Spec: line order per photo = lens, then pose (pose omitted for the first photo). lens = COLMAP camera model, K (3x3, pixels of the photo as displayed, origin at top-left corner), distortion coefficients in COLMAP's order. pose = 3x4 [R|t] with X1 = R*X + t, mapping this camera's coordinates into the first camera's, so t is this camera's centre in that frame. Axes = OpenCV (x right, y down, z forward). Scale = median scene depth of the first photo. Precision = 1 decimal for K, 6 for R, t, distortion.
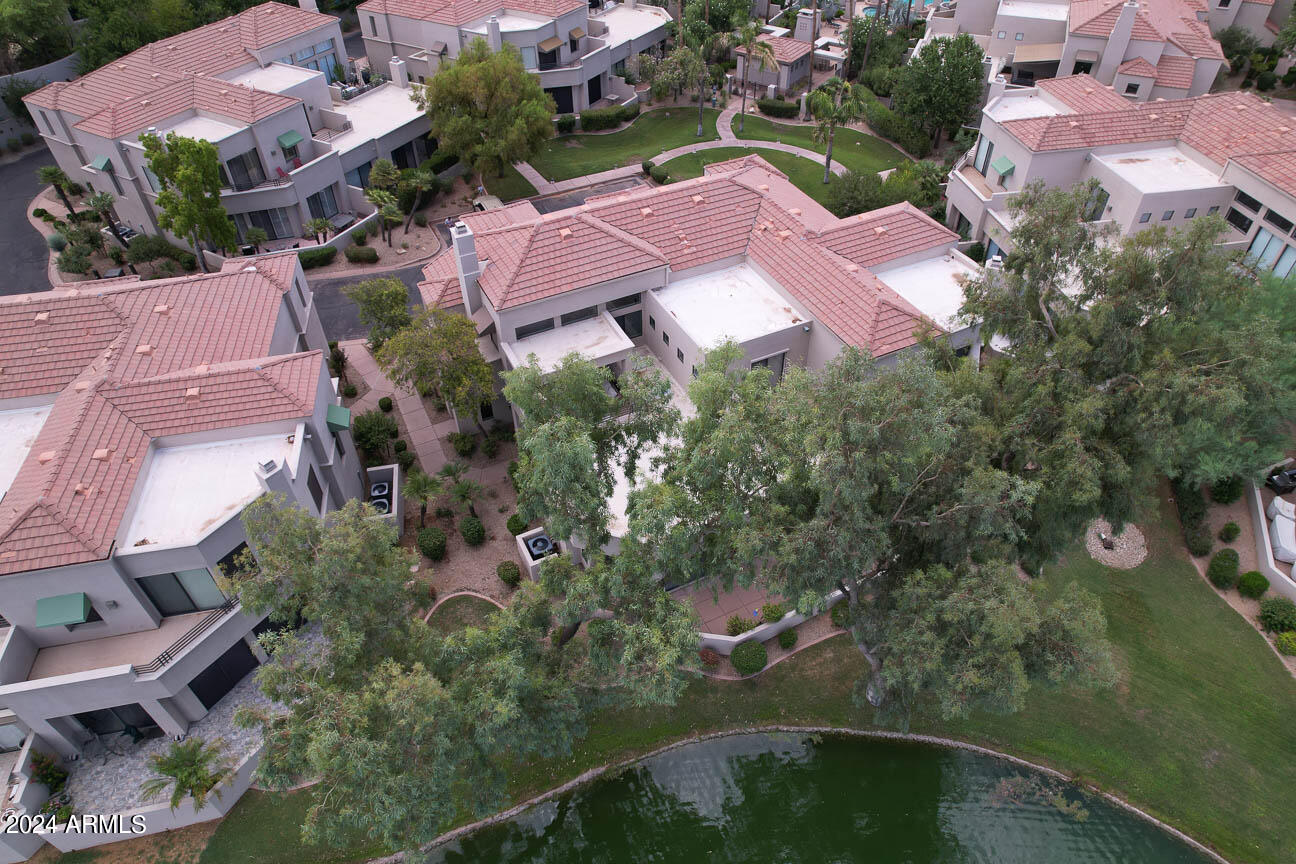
lens RADIAL K [[826.8, 0, 653.7], [0, 826.8, 432.0], [0, 0, 1]] dist [-0.074289, 0.072067]
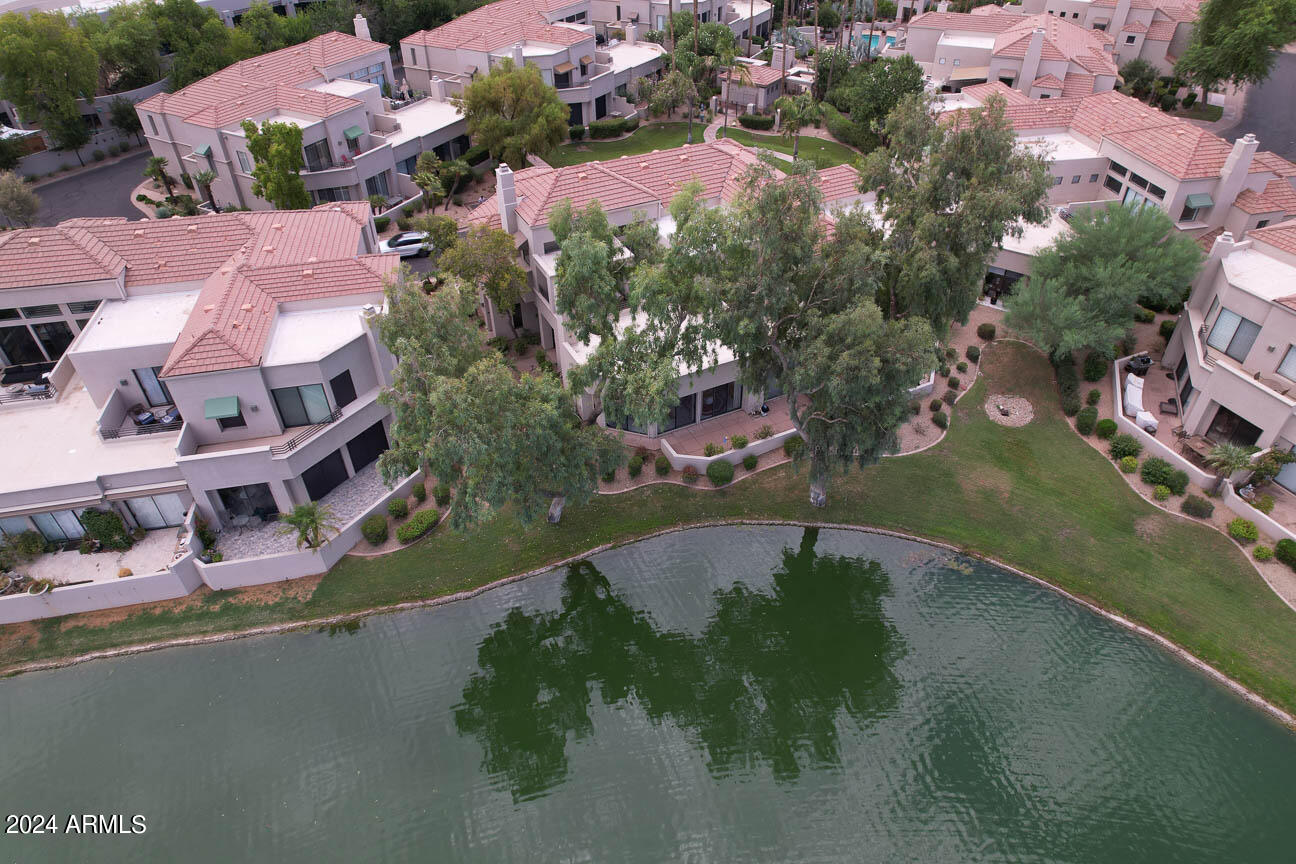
lens RADIAL K [[826.8, 0, 653.7], [0, 826.8, 432.0], [0, 0, 1]] dist [-0.074289, 0.072067]
pose [[1.000000, -0.000622, 0.000271, 0.005592], [0.000640, 0.997278, -0.073732, 0.209898], [-0.000224, 0.073732, 0.997278, -0.223416]]
